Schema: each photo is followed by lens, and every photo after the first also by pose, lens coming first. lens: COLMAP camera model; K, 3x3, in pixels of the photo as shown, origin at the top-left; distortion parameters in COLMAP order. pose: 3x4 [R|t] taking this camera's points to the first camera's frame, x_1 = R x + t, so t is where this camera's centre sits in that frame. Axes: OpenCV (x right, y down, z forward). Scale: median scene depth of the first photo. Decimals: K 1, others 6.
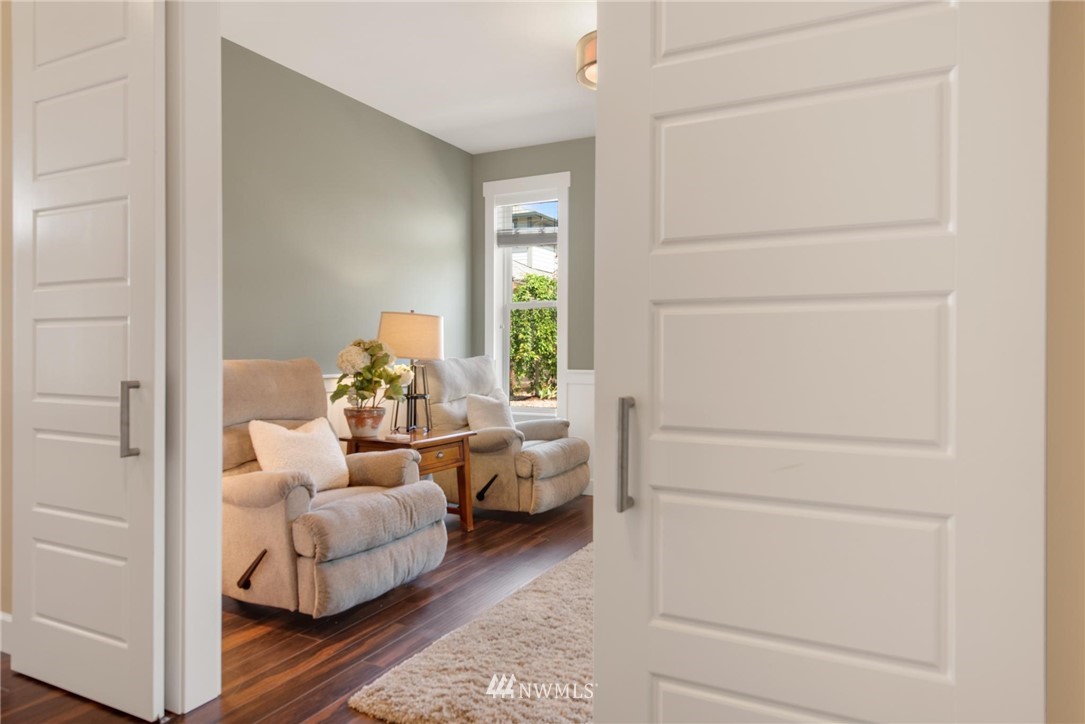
lens RADIAL K [[711.0, 0, 542.5], [0, 711.0, 362.0], [0, 0, 1]] dist [0.000966, -0.000335]
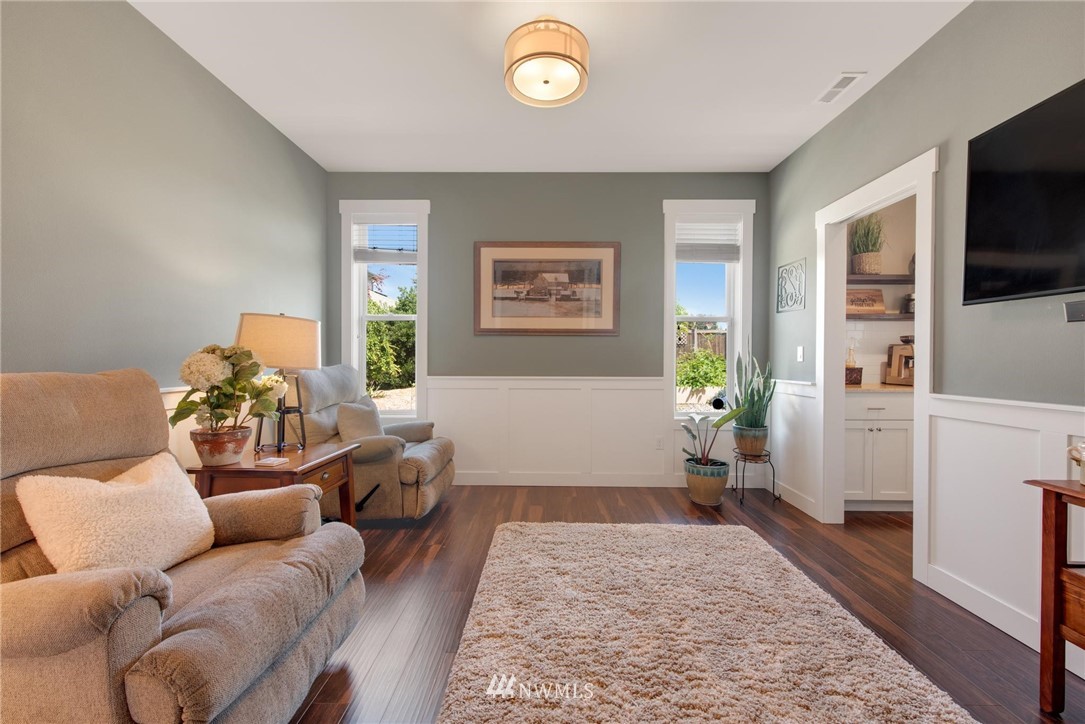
lens RADIAL K [[435.9, 0, 537.4], [0, 435.9, 362.9], [0, 0, 1]] dist [-0.001752, -0.000854]
pose [[0.891826, -0.003616, 0.452365, -0.153848], [0.005369, 0.999982, -0.002591, -0.008246], [-0.452348, 0.004739, 0.891829, 0.391557]]
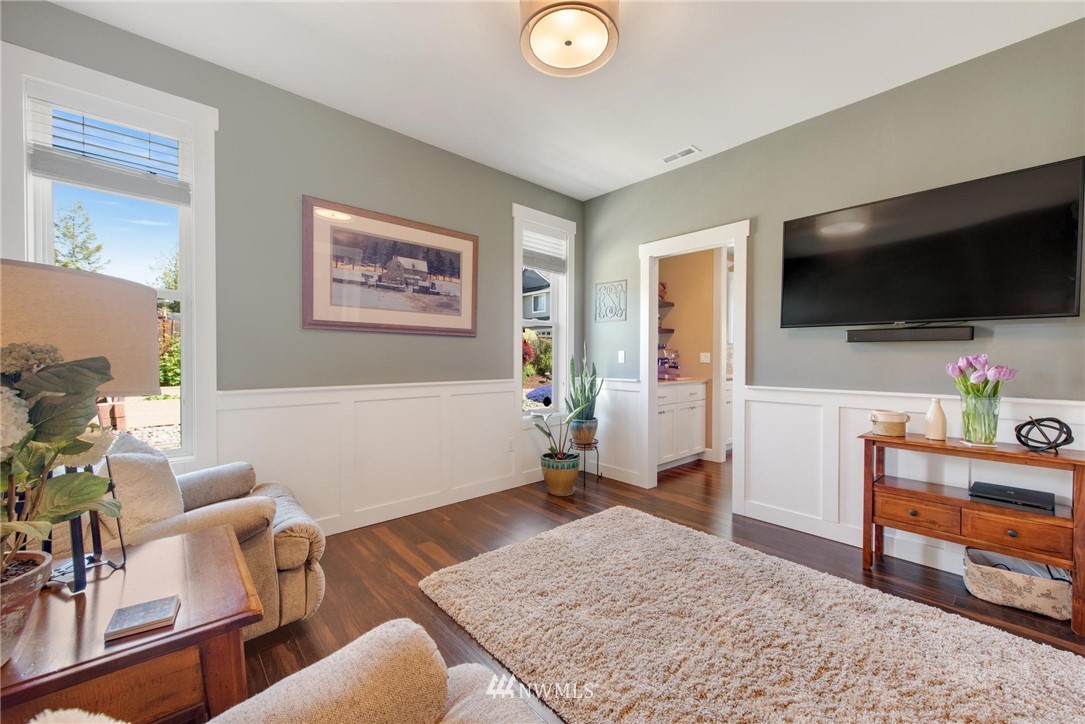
lens RADIAL K [[423.9, 0, 542.5], [0, 423.9, 362.0], [0, 0, 1]] dist [0.000378, 0.000019]
pose [[0.342006, -0.010702, 0.939637, -0.322409], [0.011687, 0.999906, 0.007134, -0.020811], [-0.939625, 0.008542, 0.342099, 0.716259]]
